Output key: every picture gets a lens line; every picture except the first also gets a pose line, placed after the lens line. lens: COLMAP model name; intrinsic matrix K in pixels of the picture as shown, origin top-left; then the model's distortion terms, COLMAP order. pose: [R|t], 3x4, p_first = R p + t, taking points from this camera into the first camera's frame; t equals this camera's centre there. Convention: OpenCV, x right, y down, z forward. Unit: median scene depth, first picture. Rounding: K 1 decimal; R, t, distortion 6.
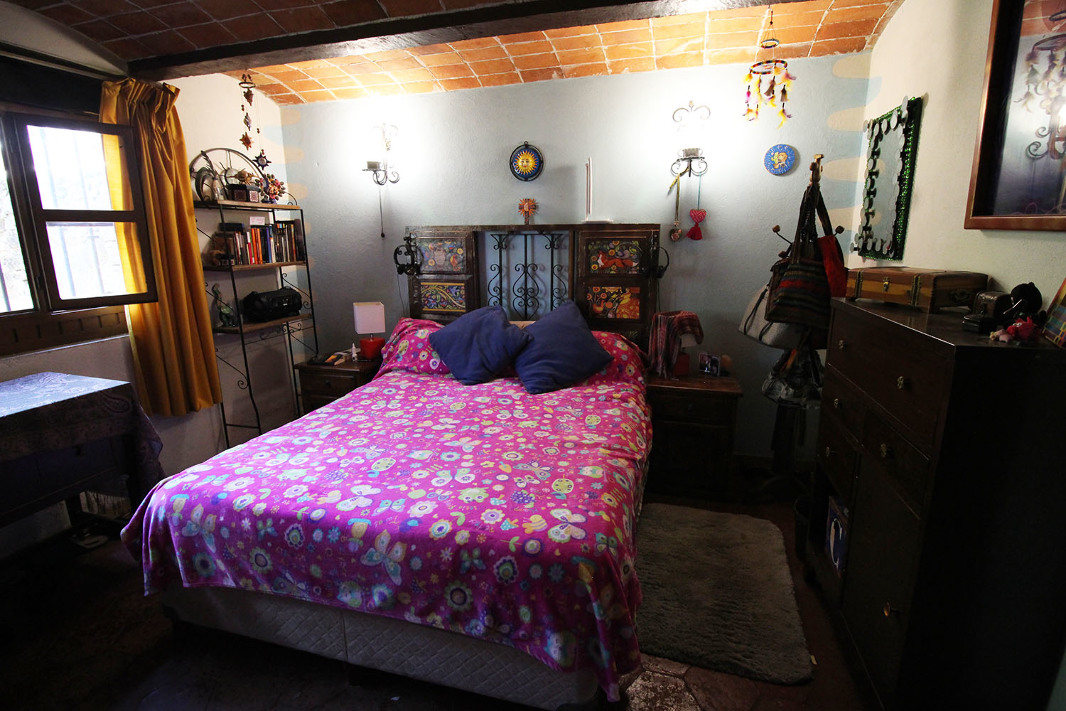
lens RADIAL K [[505.1, 0, 533.0], [0, 505.1, 355.5], [0, 0, 1]] dist [-0.001139, -0.011247]
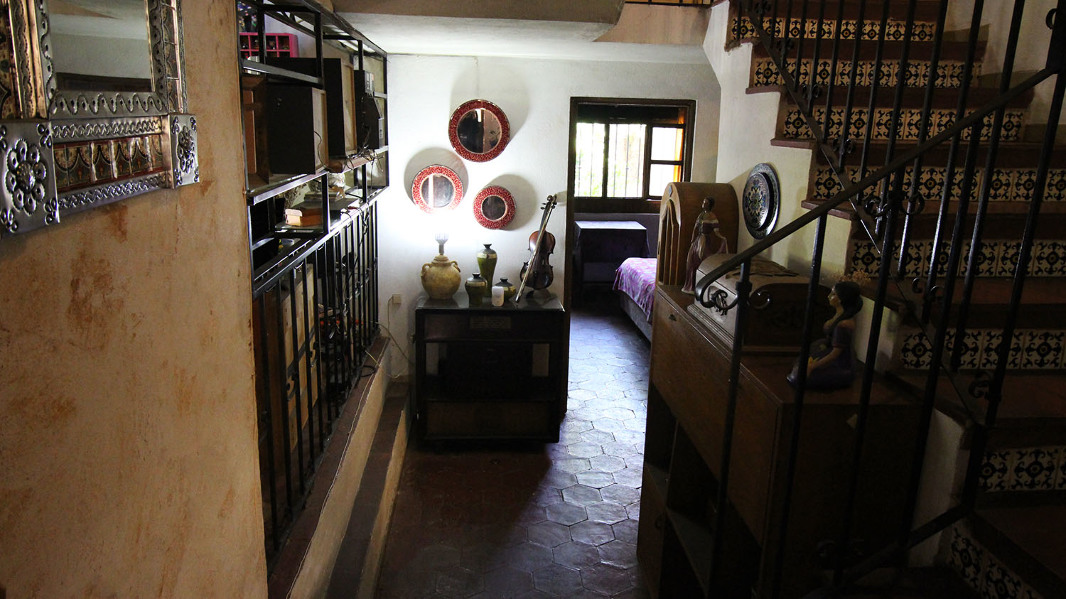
lens RADIAL K [[748.2, 0, 533.0], [0, 748.2, 299.5], [0, 0, 1]] dist [-0.006246, -0.003603]
pose [[0.358087, 0.241669, -0.901870, 2.321735], [-0.233891, 0.958342, 0.163935, -0.089896], [0.903918, 0.152236, 0.399694, -0.923360]]
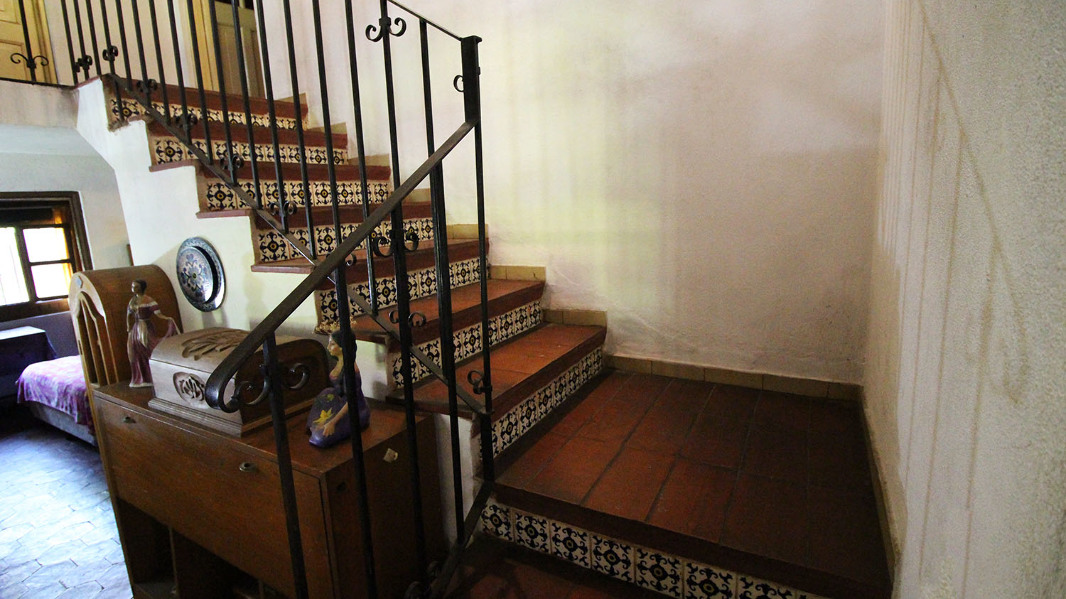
lens RADIAL K [[495.5, 0, 530.8], [0, 495.5, 291.1], [0, 0, 1]] dist [-0.001290, -0.011510]
pose [[0.971137, 0.003454, -0.238498, 1.946706], [-0.014349, 0.998930, -0.043964, -0.071368], [0.238091, 0.046117, 0.970147, -0.734303]]
